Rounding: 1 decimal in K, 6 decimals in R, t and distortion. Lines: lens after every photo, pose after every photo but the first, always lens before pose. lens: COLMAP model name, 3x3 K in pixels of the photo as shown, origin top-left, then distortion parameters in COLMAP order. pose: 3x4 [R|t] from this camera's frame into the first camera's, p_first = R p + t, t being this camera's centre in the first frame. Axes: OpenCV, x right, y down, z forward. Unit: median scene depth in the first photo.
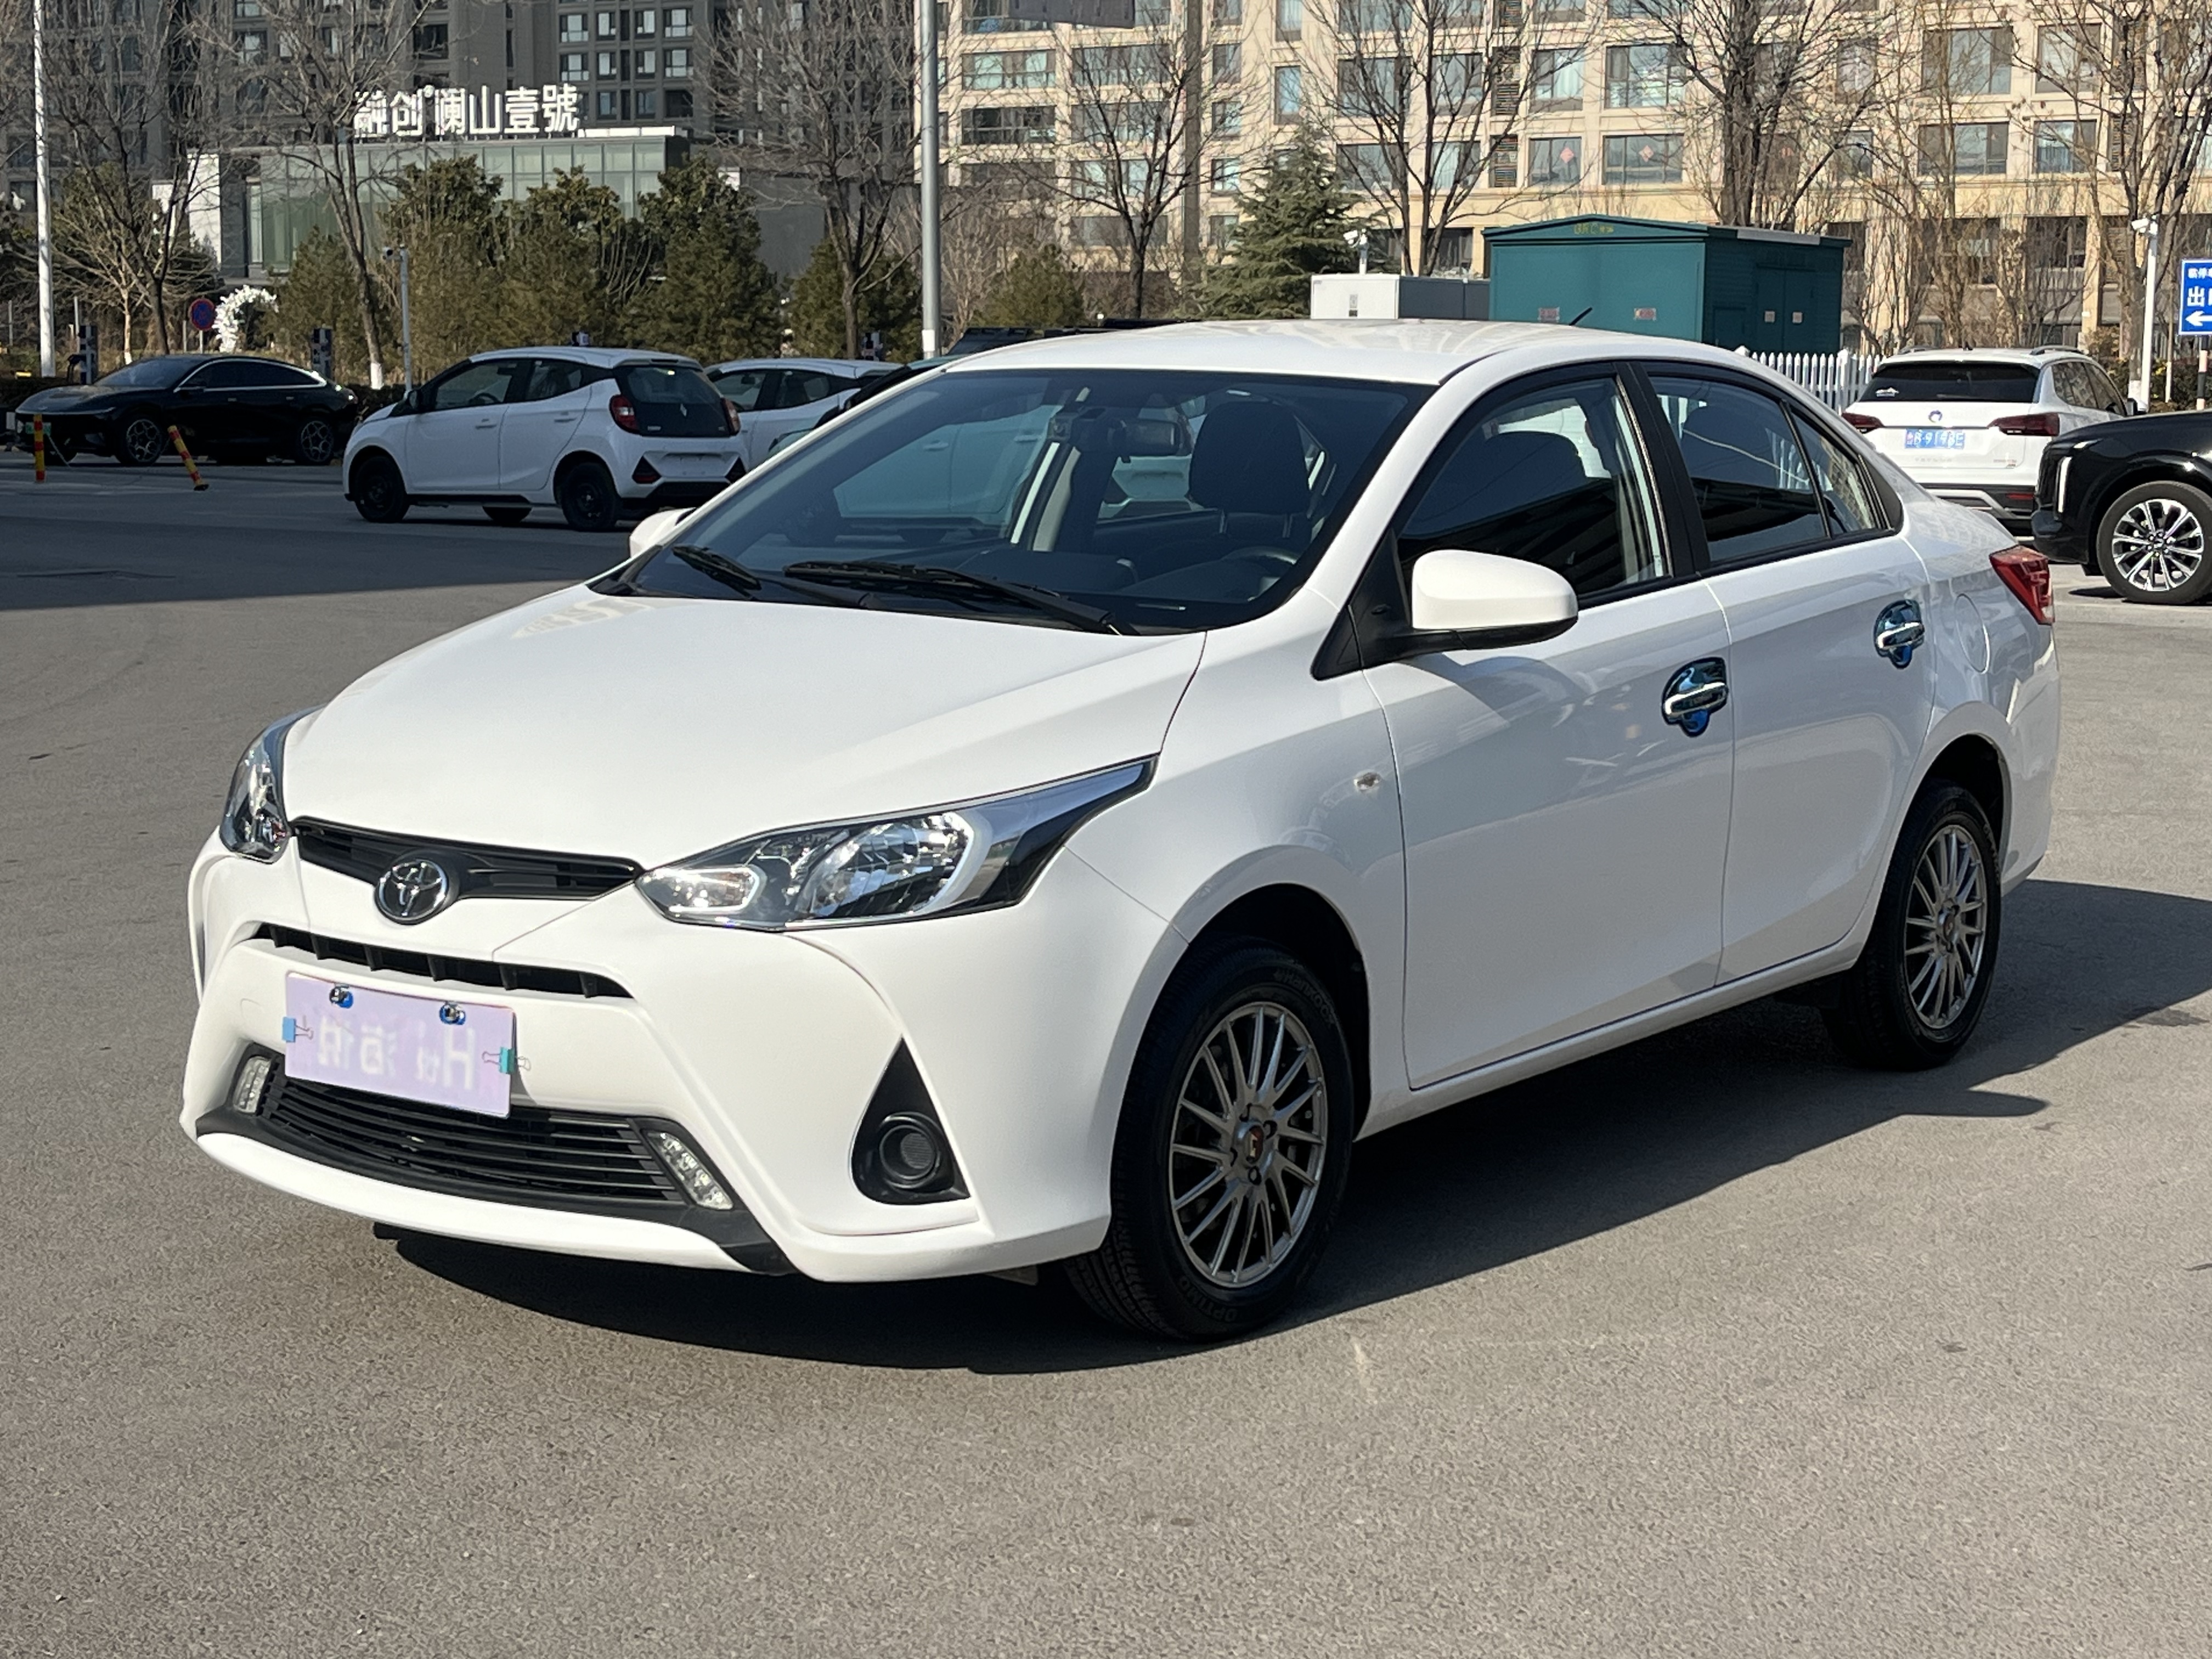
lens RADIAL K [[3564.4, 0, 1146.2], [0, 3564.4, 841.9], [0, 0, 1]] dist [0.056983, 0.000000]
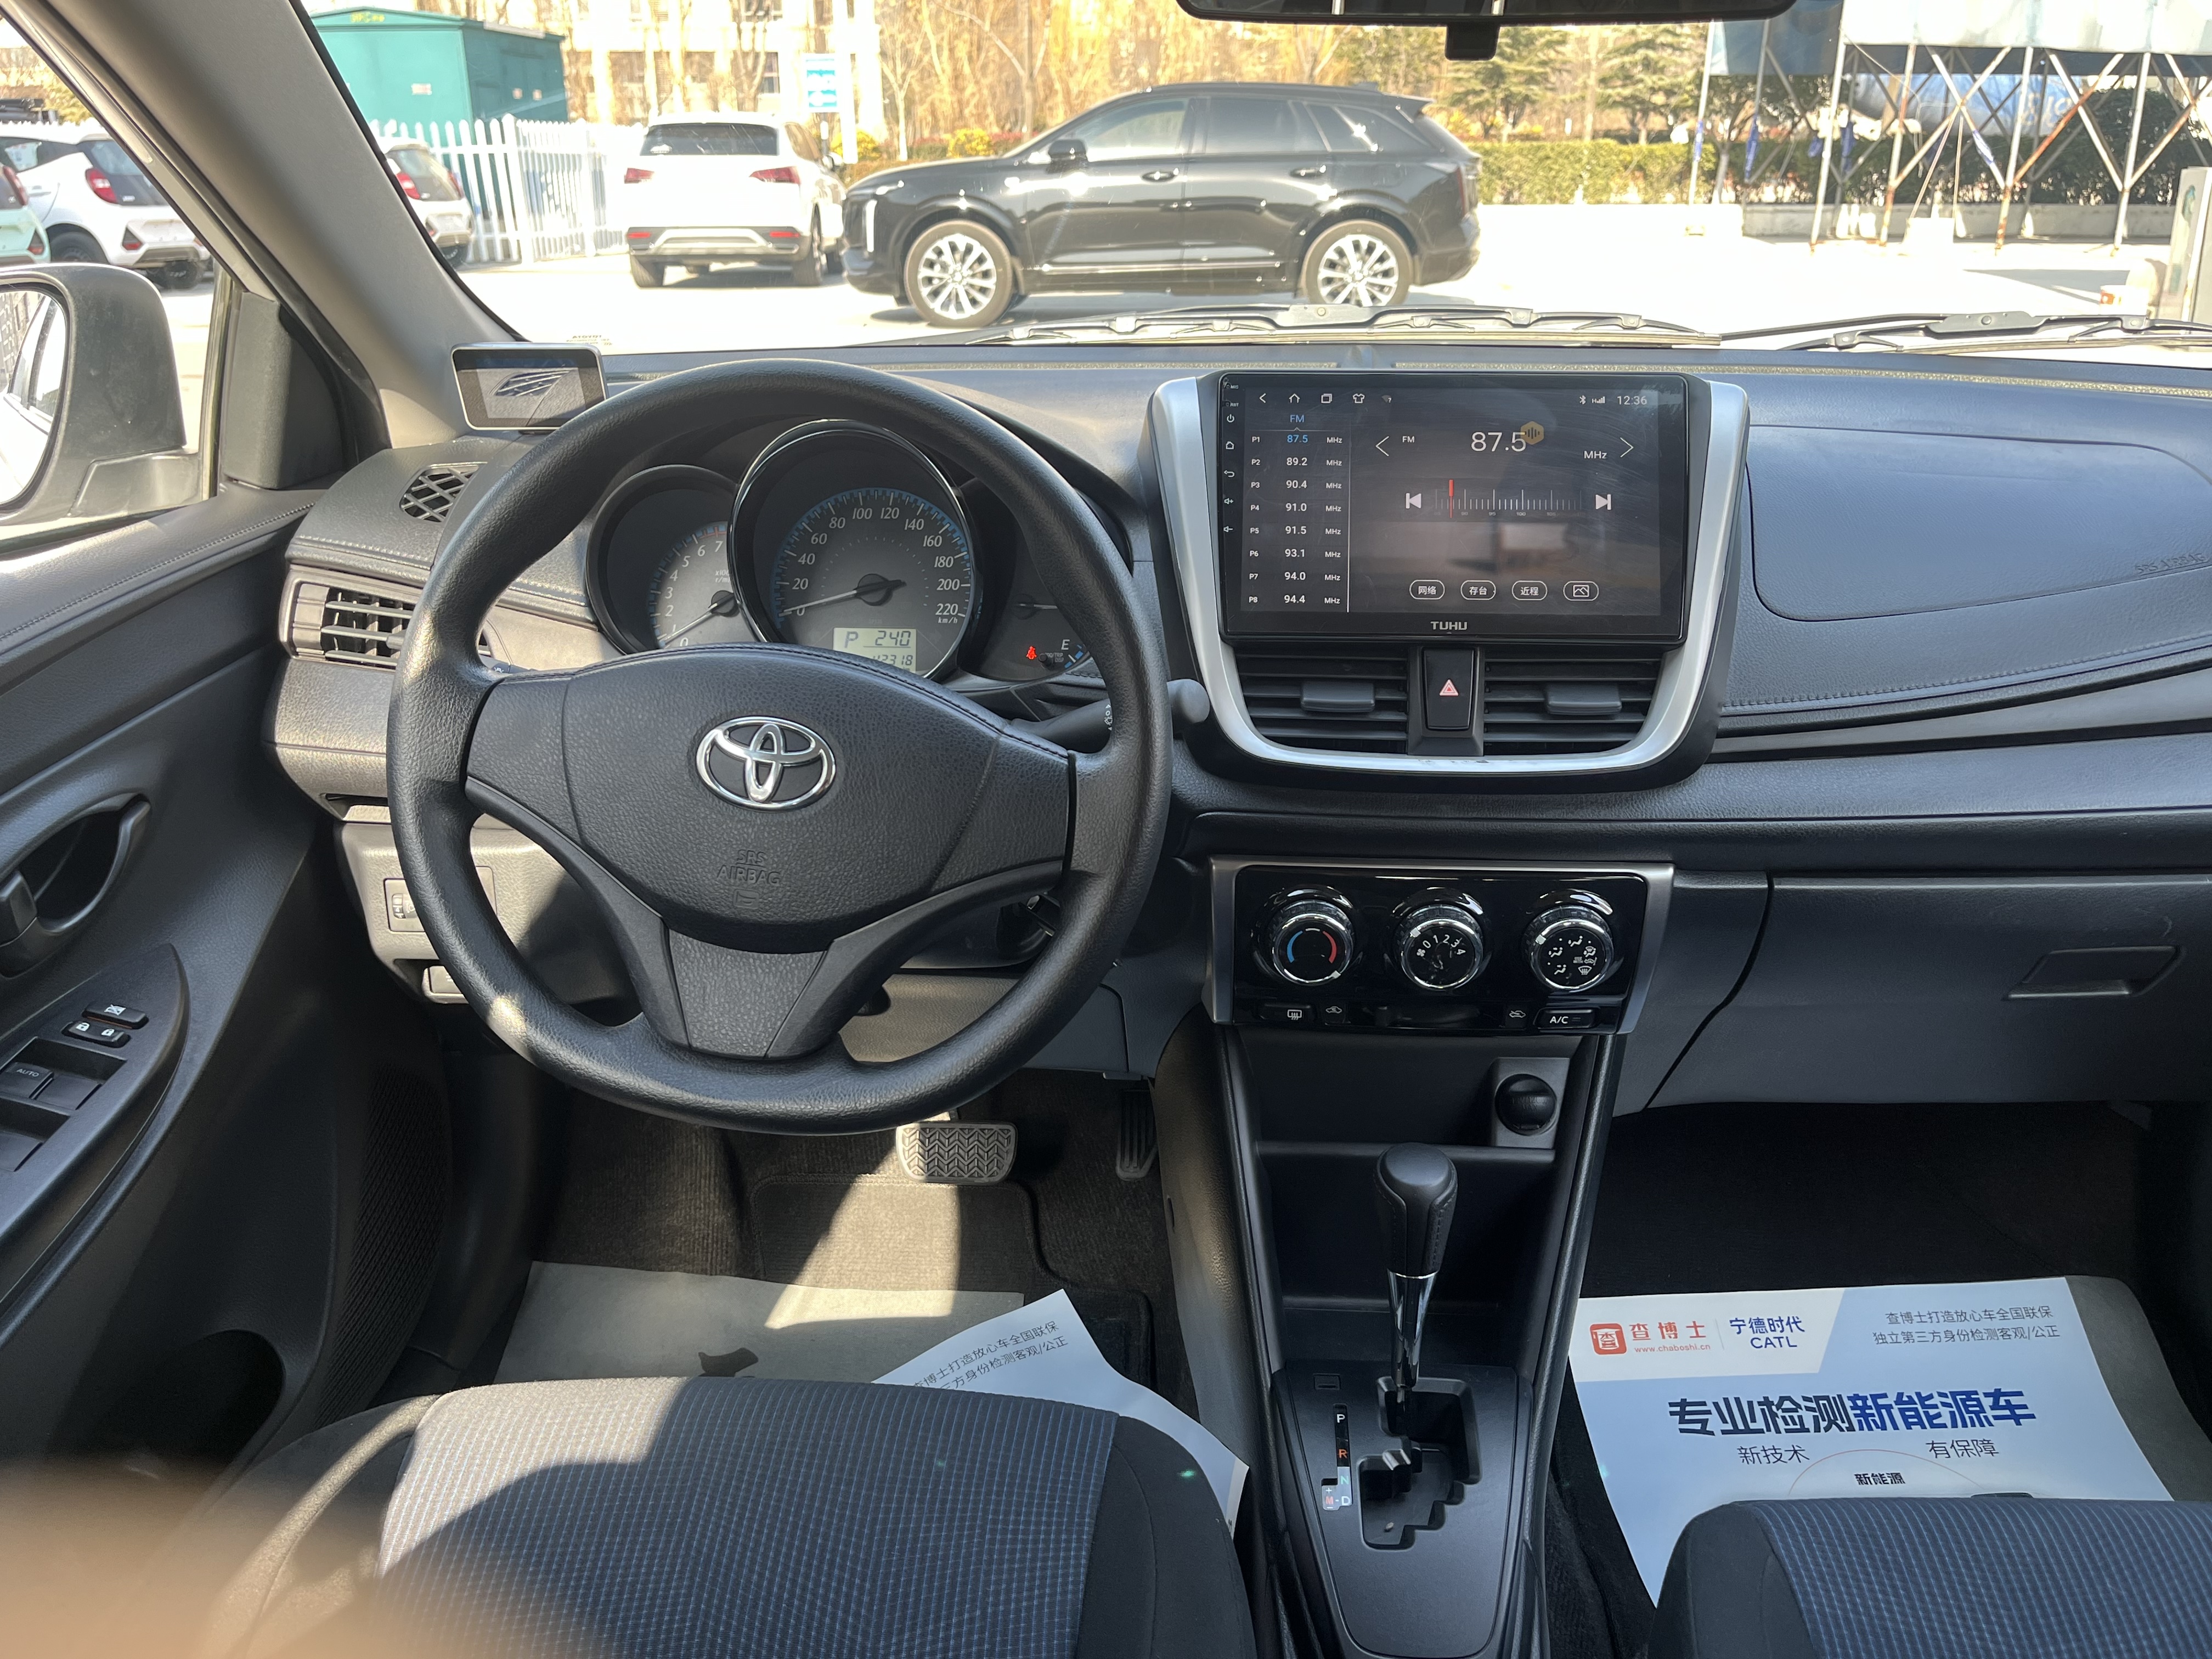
lens RADIAL K [[1779.6, 0, 1123.4], [0, 1779.6, 829.6], [0, 0, 1]] dist [0.038095, -0.041087]
pose [[0.871958, -0.183962, 0.453704, 0.013492], [0.075268, 0.966074, 0.247055, -0.023866], [-0.483760, -0.181273, 0.856222, 0.214242]]
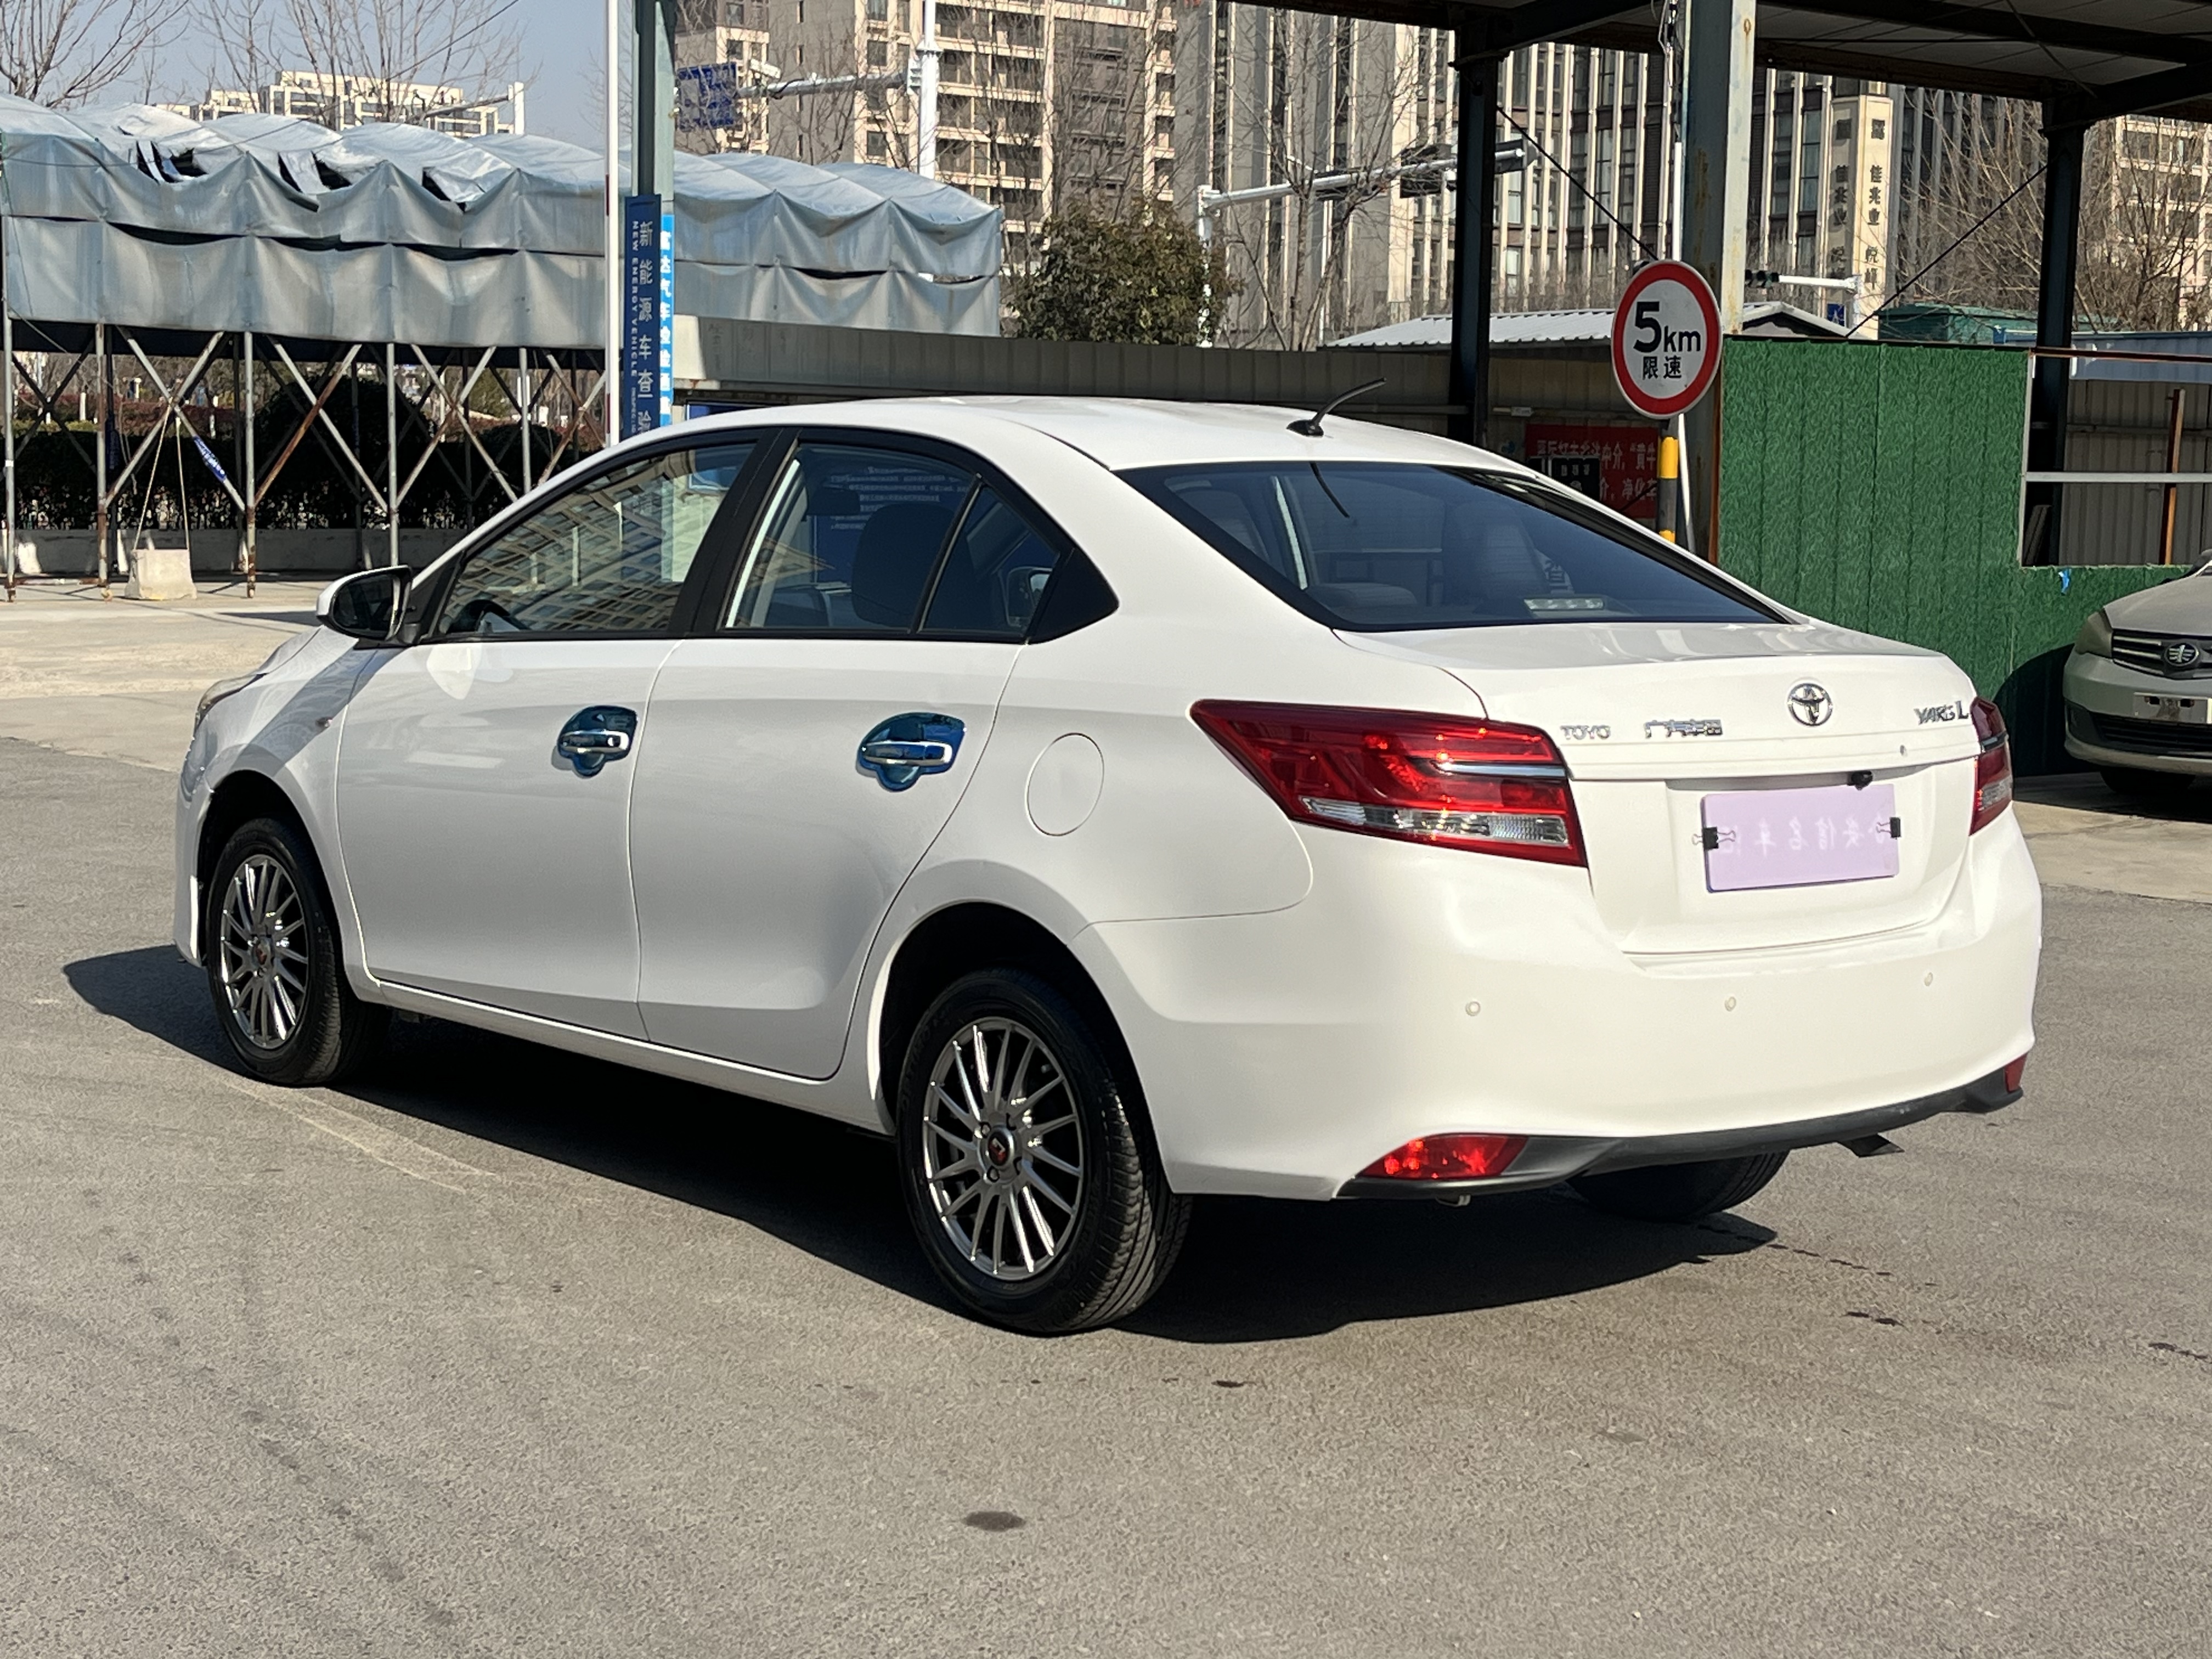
lens RADIAL K [[3431.7, 0, 1114.4], [0, 3431.7, 848.4], [0, 0, 1]] dist [0.069934, 0.000000]
pose [[0.315305, -0.113919, 0.942128, -0.128229], [0.112836, 0.990227, 0.081972, -0.023059], [-0.942258, 0.080460, 0.325077, 0.162110]]
